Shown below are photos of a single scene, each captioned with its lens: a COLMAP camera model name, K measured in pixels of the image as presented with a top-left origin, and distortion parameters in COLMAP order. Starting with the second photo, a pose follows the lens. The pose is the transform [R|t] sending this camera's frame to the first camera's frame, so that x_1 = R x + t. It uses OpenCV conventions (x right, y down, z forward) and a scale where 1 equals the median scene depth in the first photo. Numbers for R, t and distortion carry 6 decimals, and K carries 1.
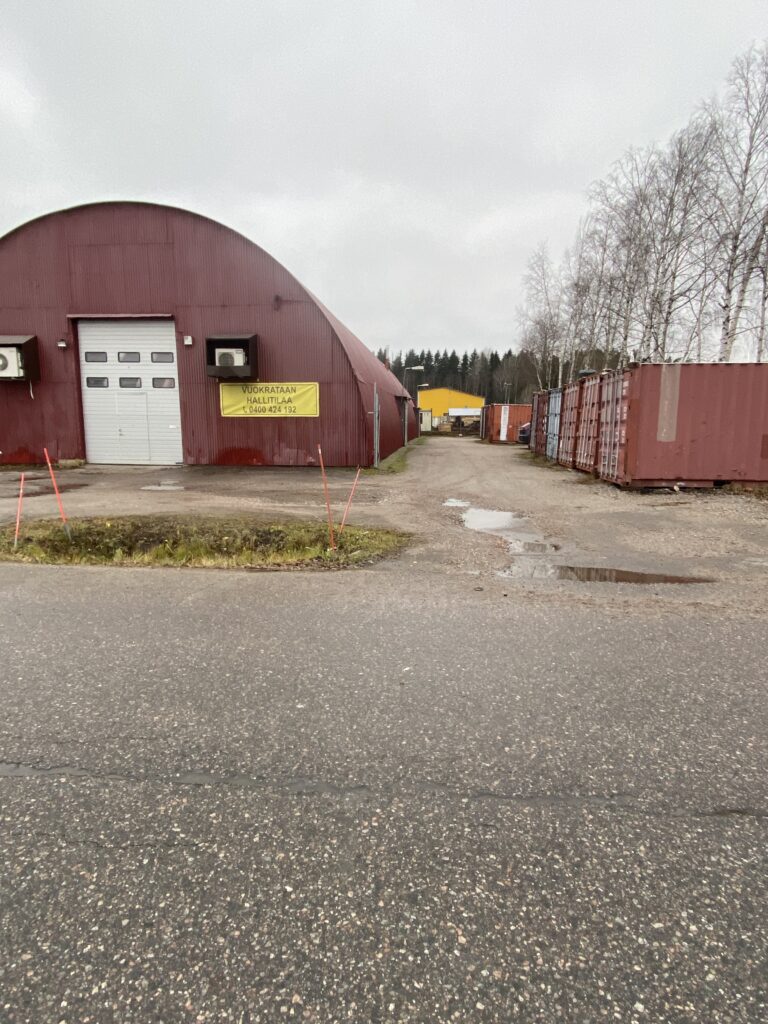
lens RADIAL K [[555.3, 0, 384.0], [0, 555.3, 512.0], [0, 0, 1]] dist [0.020421, -0.000287]
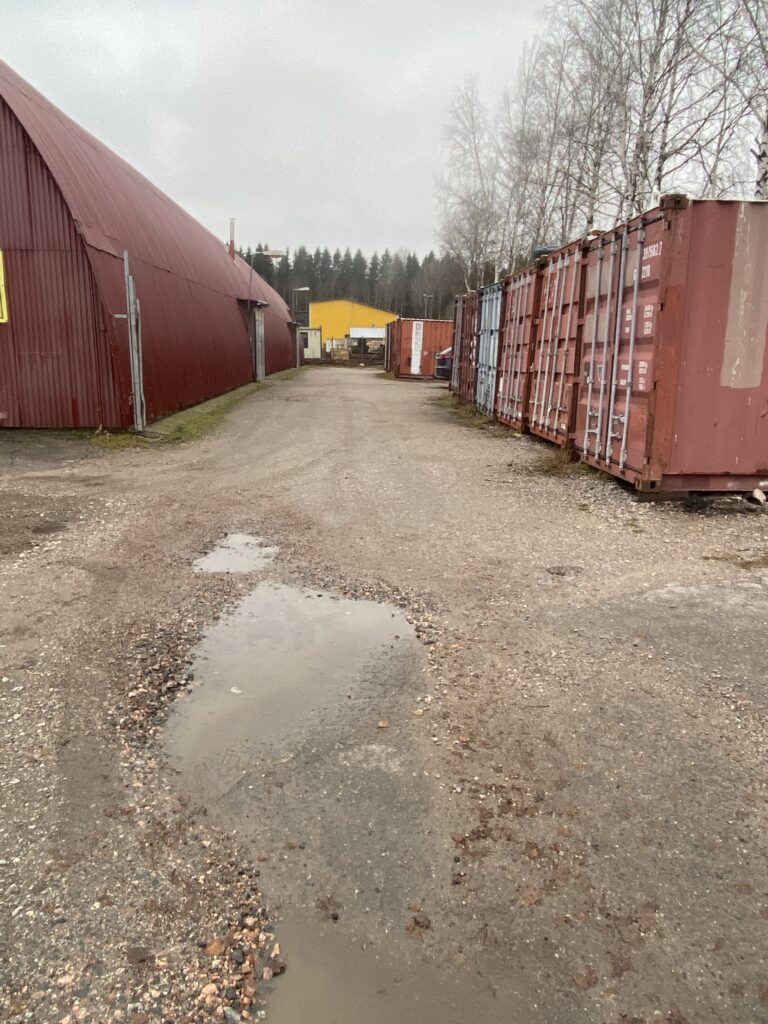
lens RADIAL K [[729.3, 0, 384.0], [0, 729.3, 512.0], [0, 0, 1]] dist [0.031721, -0.001344]
pose [[0.987895, -0.020129, 0.153813, 0.081474], [0.010532, 0.997961, 0.062959, -0.039304], [-0.154767, -0.060577, 0.986092, 0.270206]]
